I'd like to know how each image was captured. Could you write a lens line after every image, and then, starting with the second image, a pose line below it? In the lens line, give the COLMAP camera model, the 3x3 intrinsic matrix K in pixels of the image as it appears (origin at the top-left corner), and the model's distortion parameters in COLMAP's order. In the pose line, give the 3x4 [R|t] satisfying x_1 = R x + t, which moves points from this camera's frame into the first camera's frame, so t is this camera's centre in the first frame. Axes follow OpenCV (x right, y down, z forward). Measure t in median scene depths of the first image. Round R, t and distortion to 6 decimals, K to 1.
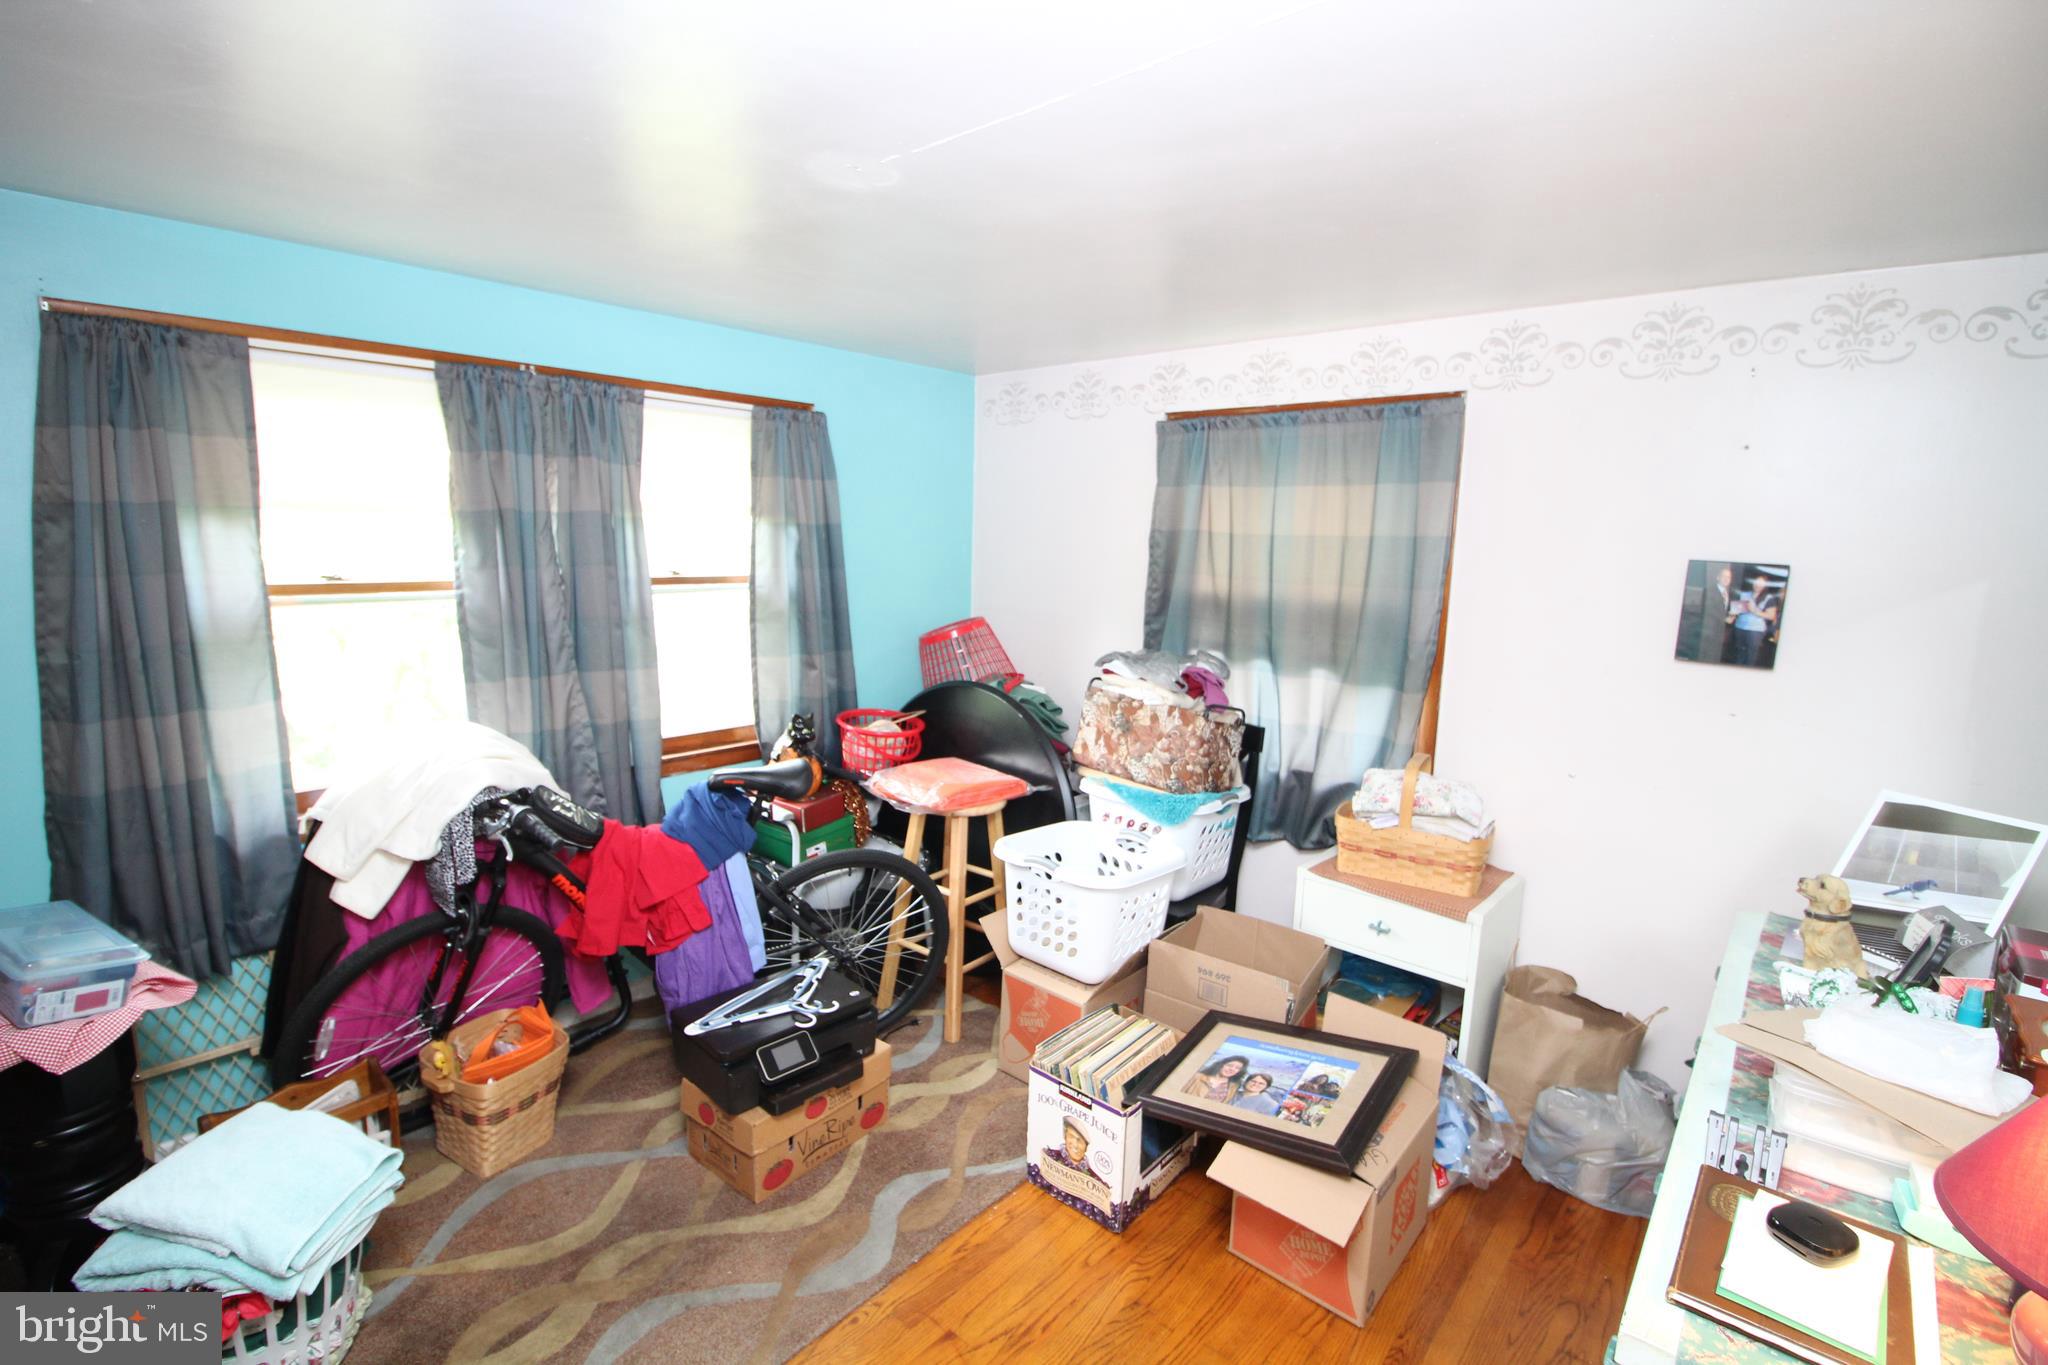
lens RADIAL K [[950.4, 0, 1022.3], [0, 950.4, 668.5], [0, 0, 1]] dist [0.001057, -0.013242]
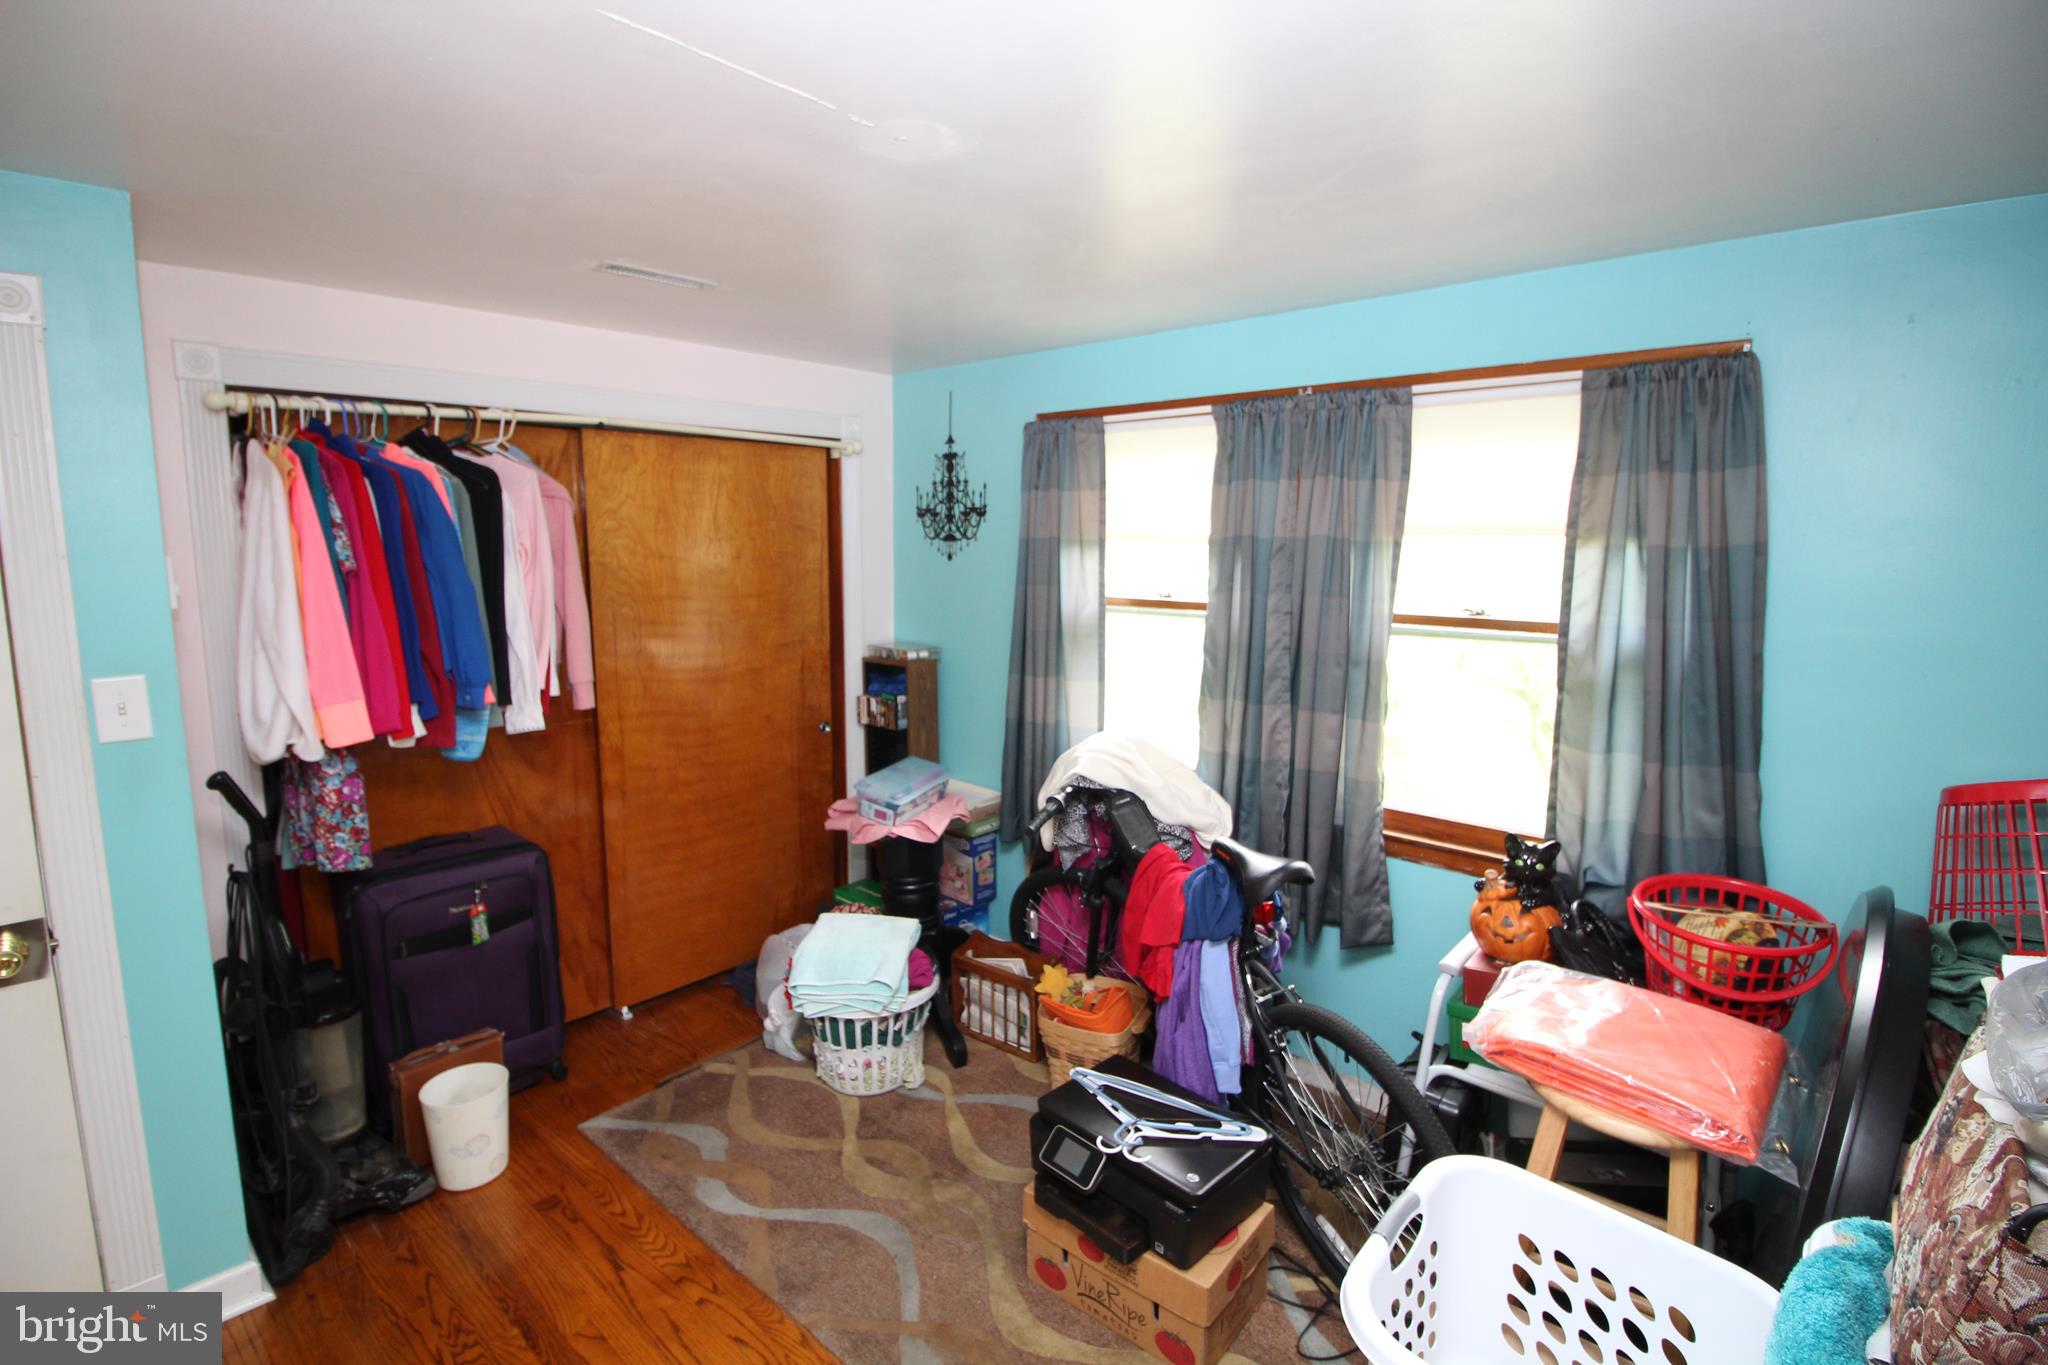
lens RADIAL K [[950.4, 0, 1022.3], [0, 950.4, 668.5], [0, 0, 1]] dist [0.001057, -0.013242]
pose [[-0.003992, 0.114969, -0.993361, 0.468927], [-0.143914, 0.982962, 0.114343, -0.104328], [0.989582, 0.143415, 0.012622, 0.727918]]
